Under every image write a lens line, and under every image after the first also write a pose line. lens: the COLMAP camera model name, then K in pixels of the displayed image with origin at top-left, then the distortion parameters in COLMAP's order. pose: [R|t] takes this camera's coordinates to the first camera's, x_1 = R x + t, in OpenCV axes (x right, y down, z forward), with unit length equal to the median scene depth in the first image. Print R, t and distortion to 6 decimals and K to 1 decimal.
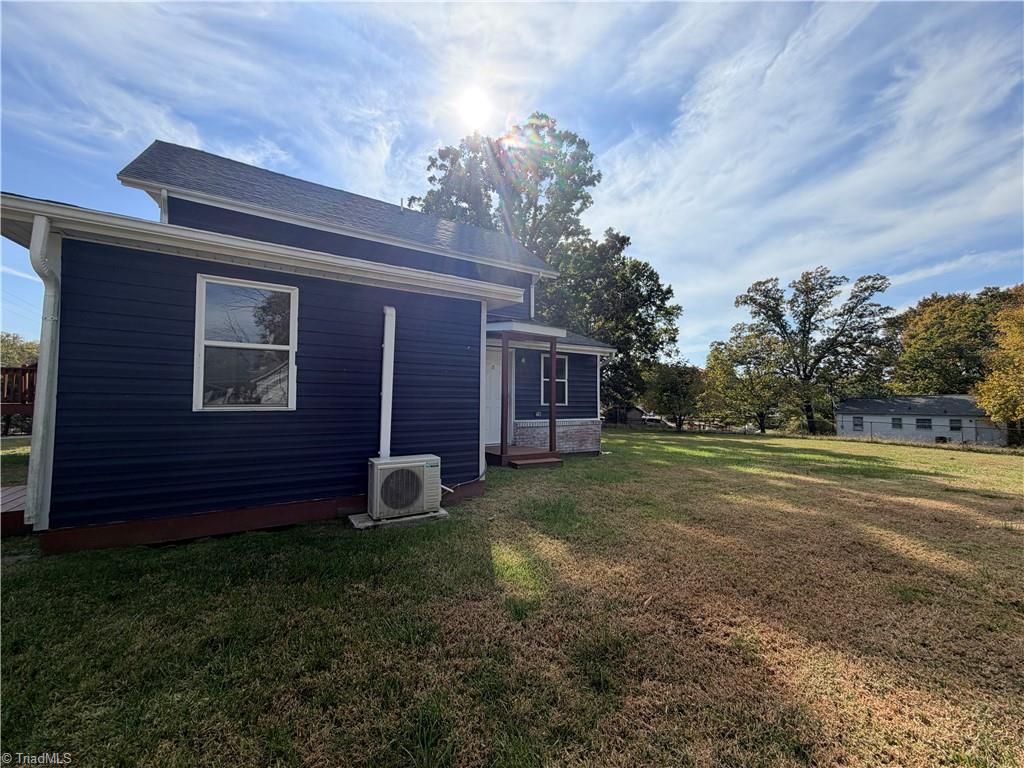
lens RADIAL K [[407.4, 0, 507.6], [0, 407.4, 387.5], [0, 0, 1]] dist [-0.000057, -0.000307]
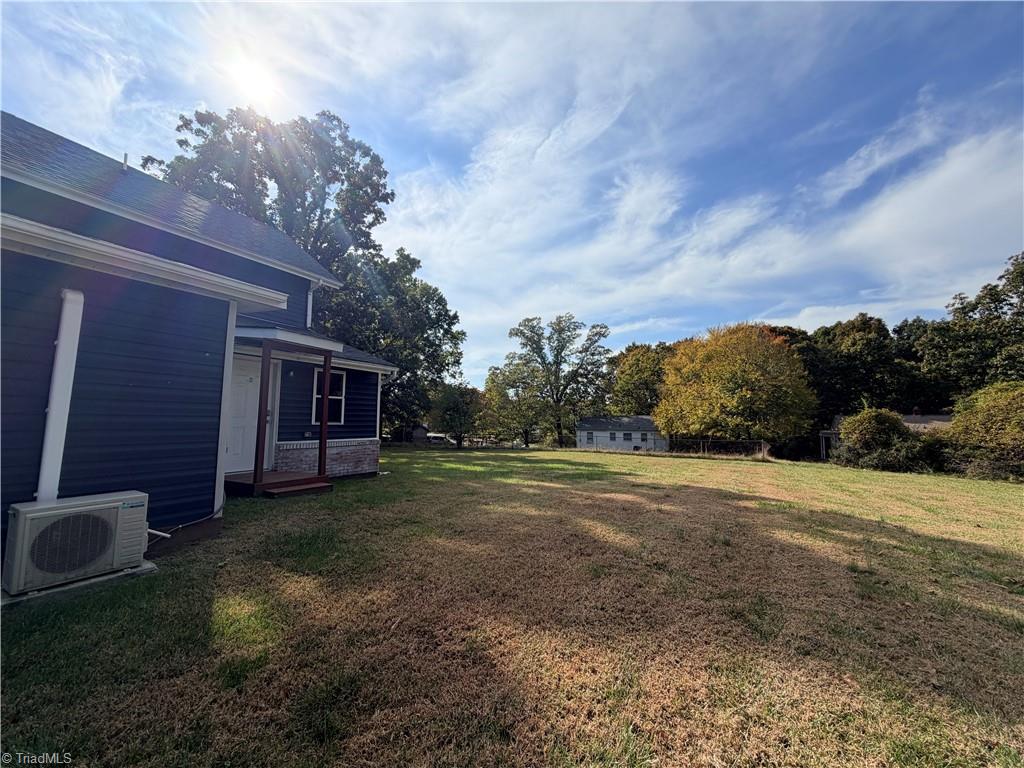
lens RADIAL K [[407.4, 0, 510.5], [0, 407.4, 384.5], [0, 0, 1]] dist [-0.000057, -0.000307]
pose [[0.872239, 0.044343, 0.487065, 0.022021], [-0.018972, 0.998200, -0.056902, -0.001451], [-0.488711, 0.040391, 0.871510, -0.005528]]
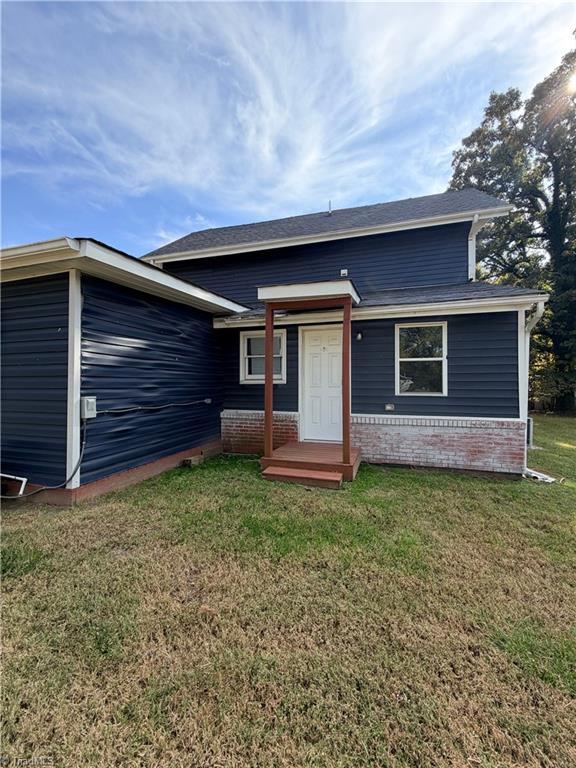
lens RADIAL K [[305.5, 0, 293.3], [0, 305.5, 381.1], [0, 0, 1]] dist [-0.000057, -0.000307]
pose [[0.653845, -0.015991, -0.756459, 0.360922], [0.029825, 0.999544, 0.004650, 0.010416], [0.756040, -0.025602, 0.654024, 0.486235]]
